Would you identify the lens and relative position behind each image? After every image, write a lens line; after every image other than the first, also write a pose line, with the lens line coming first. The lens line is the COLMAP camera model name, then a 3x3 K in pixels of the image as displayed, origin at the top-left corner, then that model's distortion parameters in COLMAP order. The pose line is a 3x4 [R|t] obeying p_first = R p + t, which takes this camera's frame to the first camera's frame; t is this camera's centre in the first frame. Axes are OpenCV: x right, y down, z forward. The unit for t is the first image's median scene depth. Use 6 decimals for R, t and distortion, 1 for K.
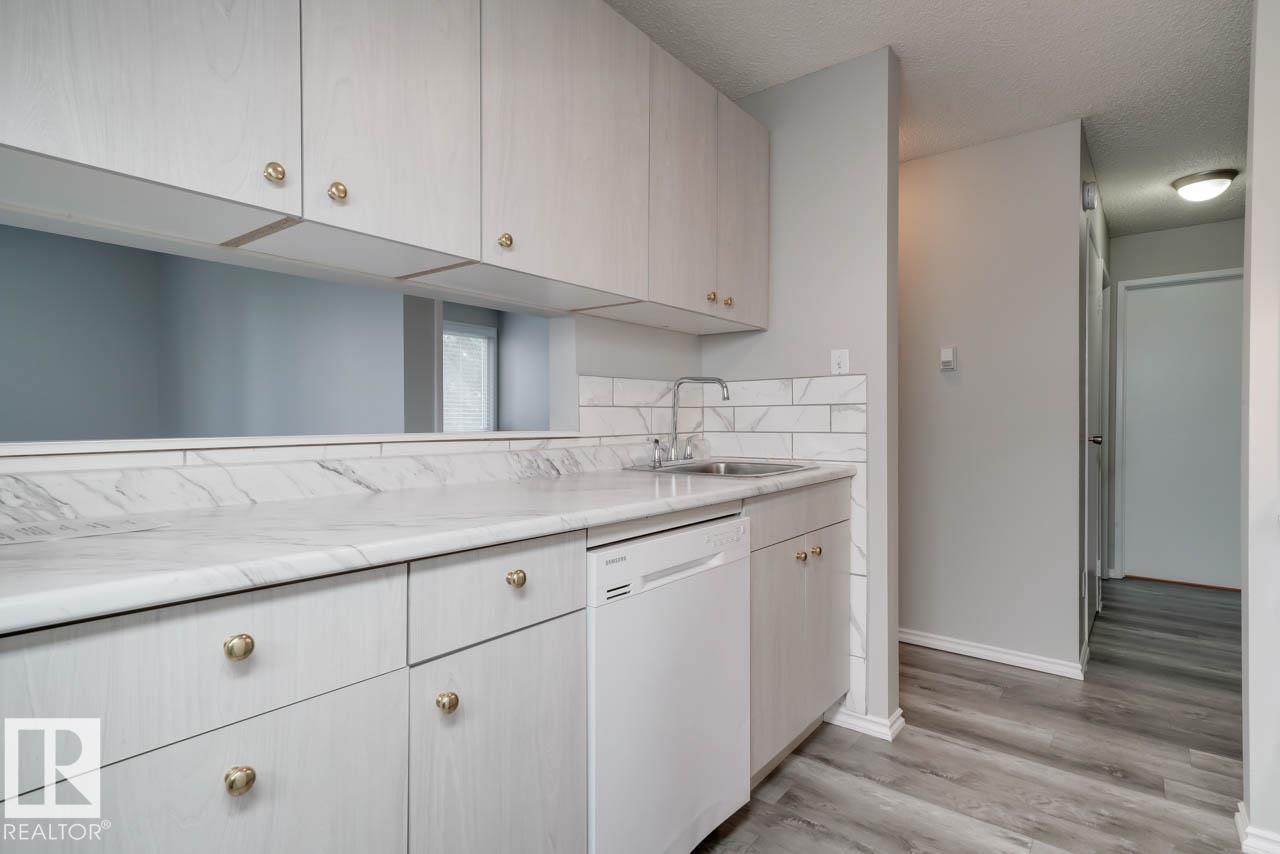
lens RADIAL K [[656.9, 0, 641.0], [0, 656.9, 422.0], [0, 0, 1]] dist [0.027596, 0.001477]
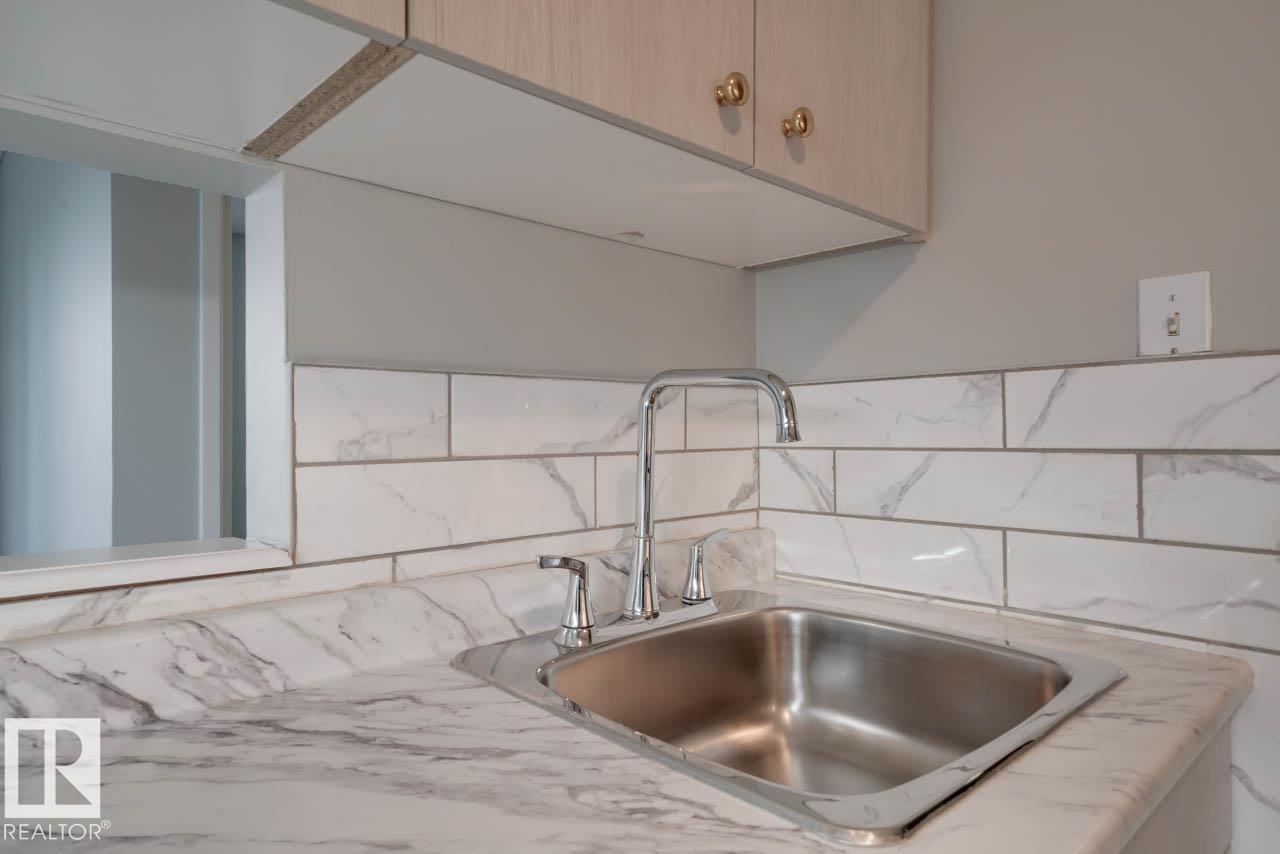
lens RADIAL K [[766.2, 0, 635.0], [0, 766.2, 422.0], [0, 0, 1]] dist [0.020357, 0.000142]
pose [[0.986839, -0.002629, -0.161683, 0.114096], [-0.000423, 0.999822, -0.018837, -0.034938], [0.161704, 0.018658, 0.986663, 0.621356]]
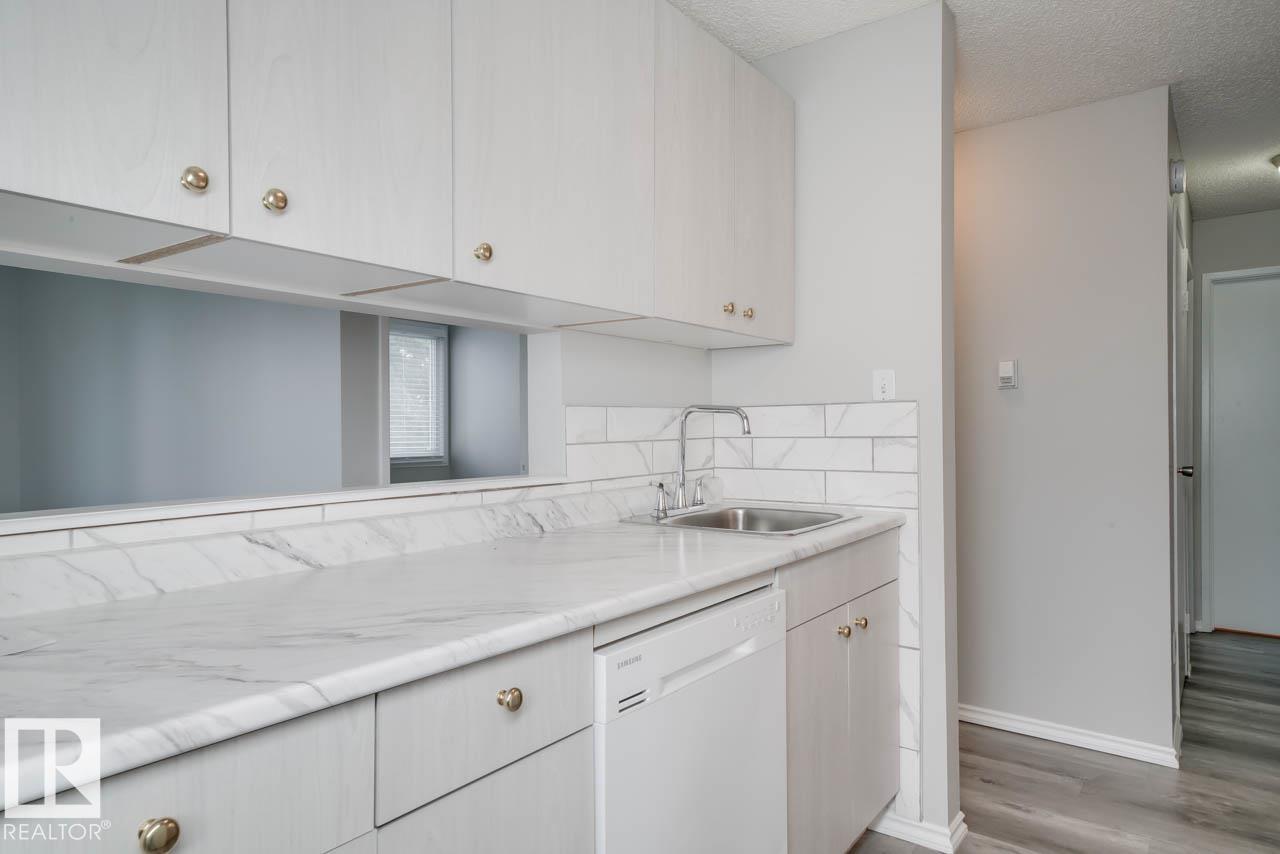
lens RADIAL K [[794.6, 0, 639.8], [0, 794.6, 425.3], [0, 0, 1]] dist [0.043524, -0.002746]
pose [[0.999591, -0.004671, 0.028221, -0.029149], [0.004835, 0.999972, -0.005731, -0.038543], [-0.028193, 0.005865, 0.999585, 0.022276]]
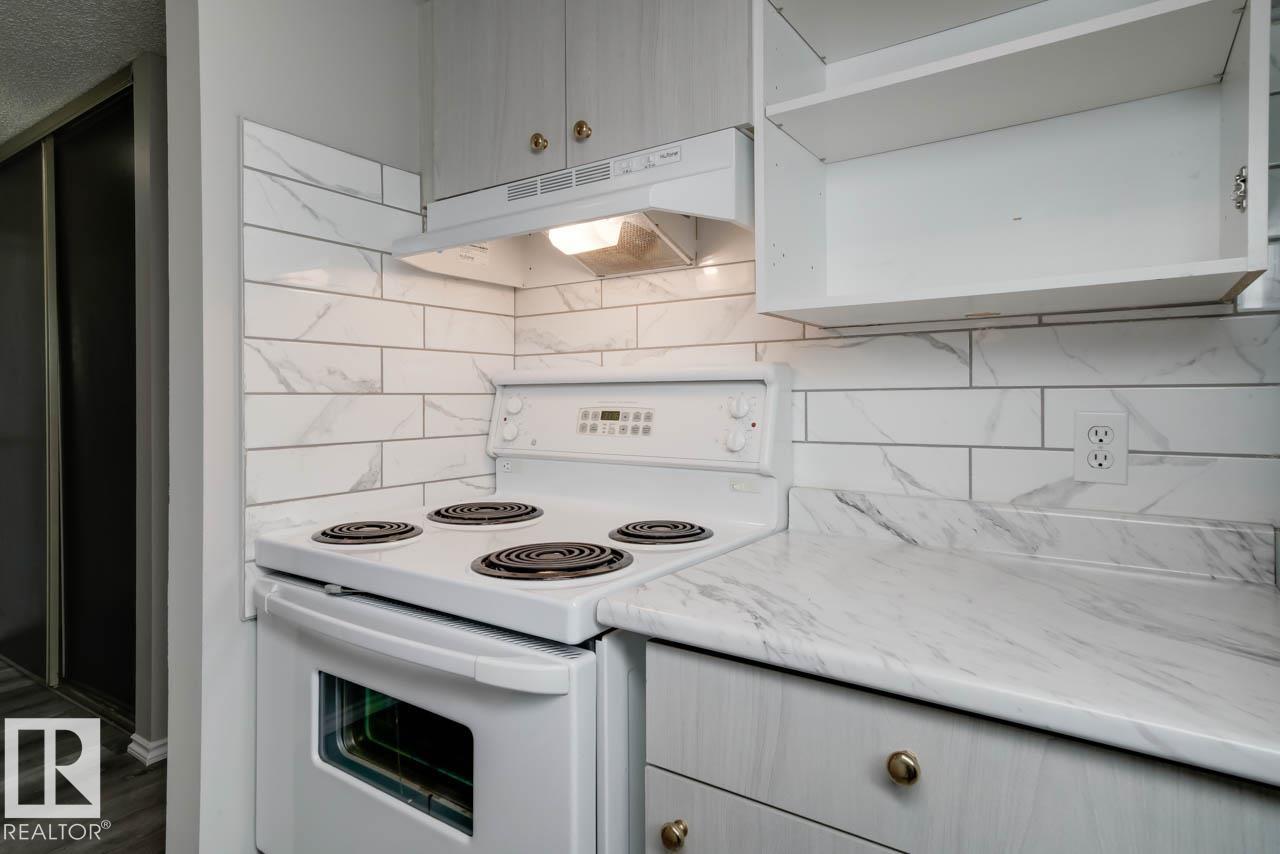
lens RADIAL K [[702.9, 0, 621.1], [0, 702.9, 393.2], [0, 0, 1]] dist [0.019122, 0.000465]
pose [[0.055462, -0.011444, -0.998395, 0.262725], [-0.007869, 0.999898, -0.011899, -0.036451], [0.998430, 0.008517, 0.055366, 0.417874]]
